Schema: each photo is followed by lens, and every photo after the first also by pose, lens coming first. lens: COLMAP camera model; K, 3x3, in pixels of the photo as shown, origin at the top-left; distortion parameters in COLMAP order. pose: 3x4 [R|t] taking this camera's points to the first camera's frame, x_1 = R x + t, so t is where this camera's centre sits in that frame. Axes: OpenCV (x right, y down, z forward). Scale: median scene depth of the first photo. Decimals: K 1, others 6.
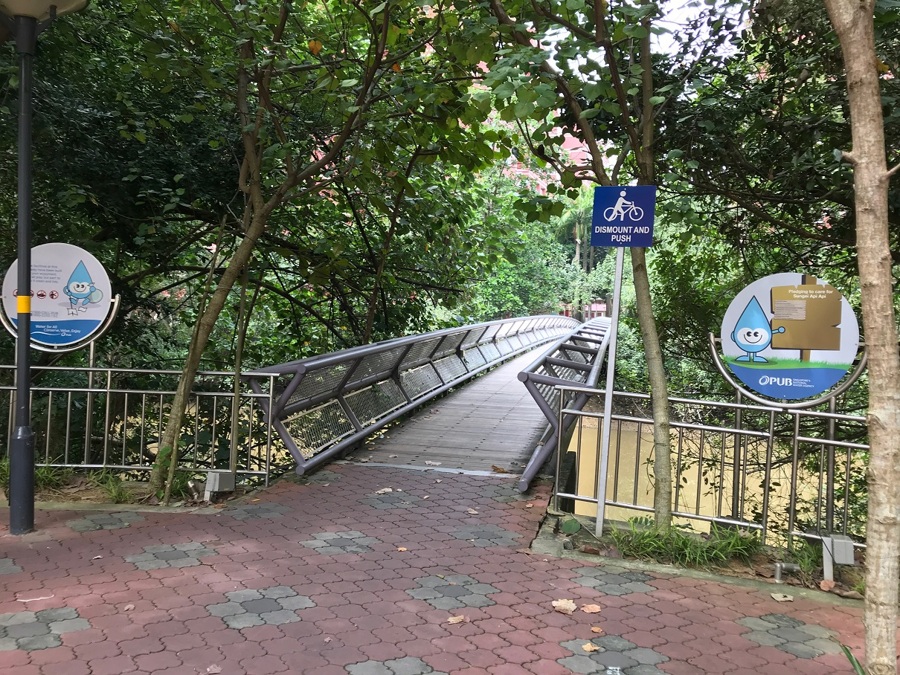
lens RADIAL K [[752.5, 0, 448.8], [0, 752.5, 335.5], [0, 0, 1]] dist [0.012288, -0.003654]
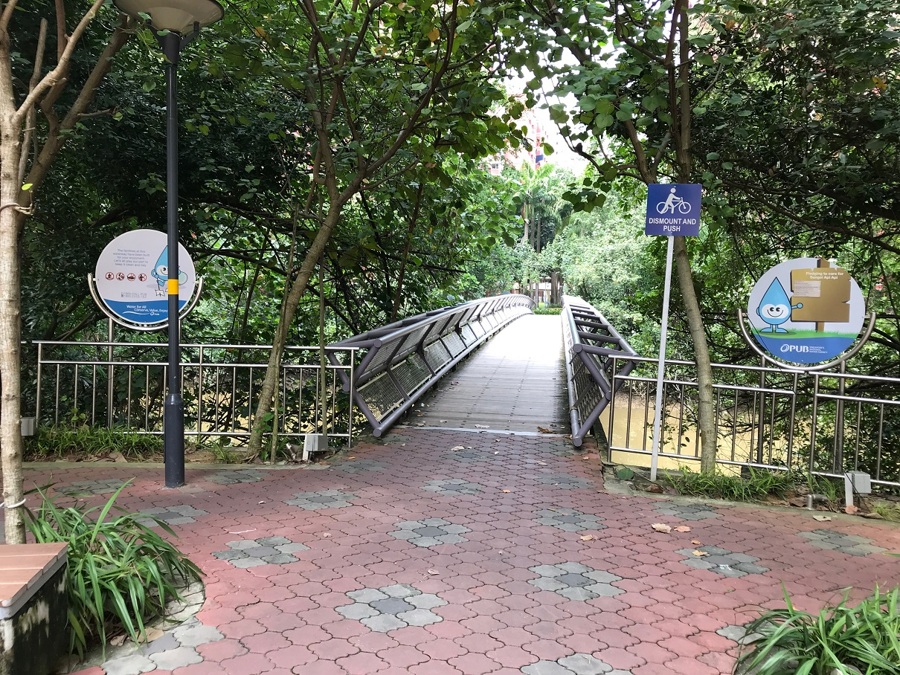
lens RADIAL K [[752.5, 0, 449.4], [0, 752.5, 338.1], [0, 0, 1]] dist [0.012288, -0.003654]
pose [[0.996551, -0.009011, 0.082497, -0.202712], [0.006413, 0.999477, 0.031704, 0.002201], [-0.082740, -0.031065, 0.996087, -0.139713]]
